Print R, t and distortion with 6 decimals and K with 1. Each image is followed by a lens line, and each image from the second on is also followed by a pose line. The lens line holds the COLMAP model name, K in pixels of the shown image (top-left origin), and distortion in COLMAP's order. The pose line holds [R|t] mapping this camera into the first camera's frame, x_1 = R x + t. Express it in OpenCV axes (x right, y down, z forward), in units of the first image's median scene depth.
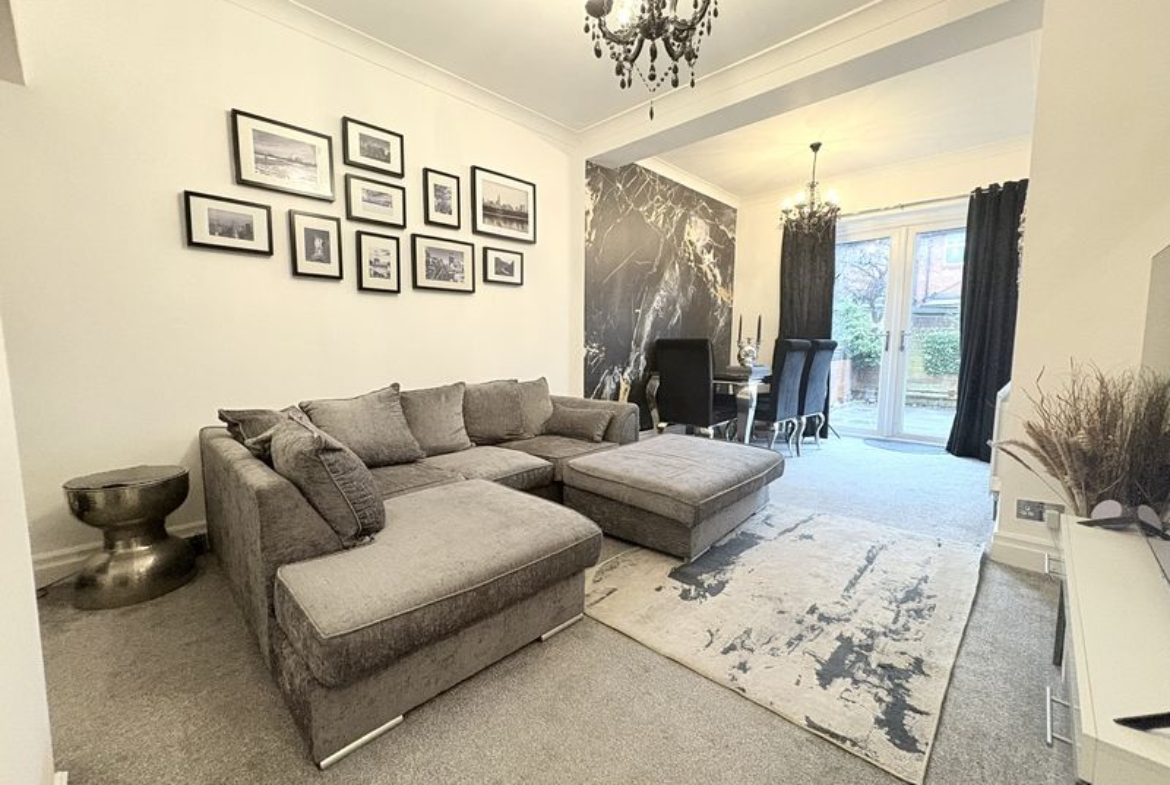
lens RADIAL K [[474.5, 0, 587.4], [0, 474.5, 392.8], [0, 0, 1]] dist [0.000439, 0.000467]
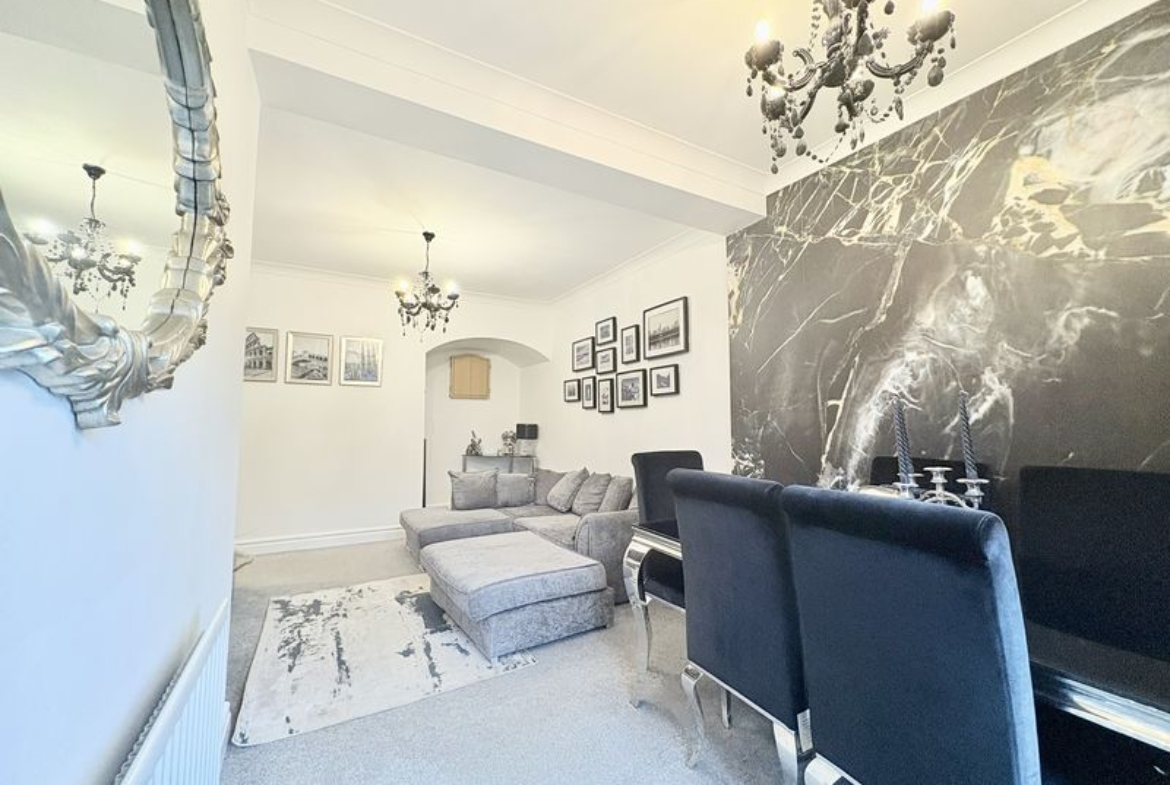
lens RADIAL K [[474.5, 0, 580.4], [0, 474.5, 388.5], [0, 0, 1]] dist [0.000439, 0.000467]
pose [[-0.298920, -0.072181, -0.951544, 1.047609], [-0.101379, 0.993894, -0.043546, -0.189701], [0.948878, 0.083449, -0.304413, 1.249134]]
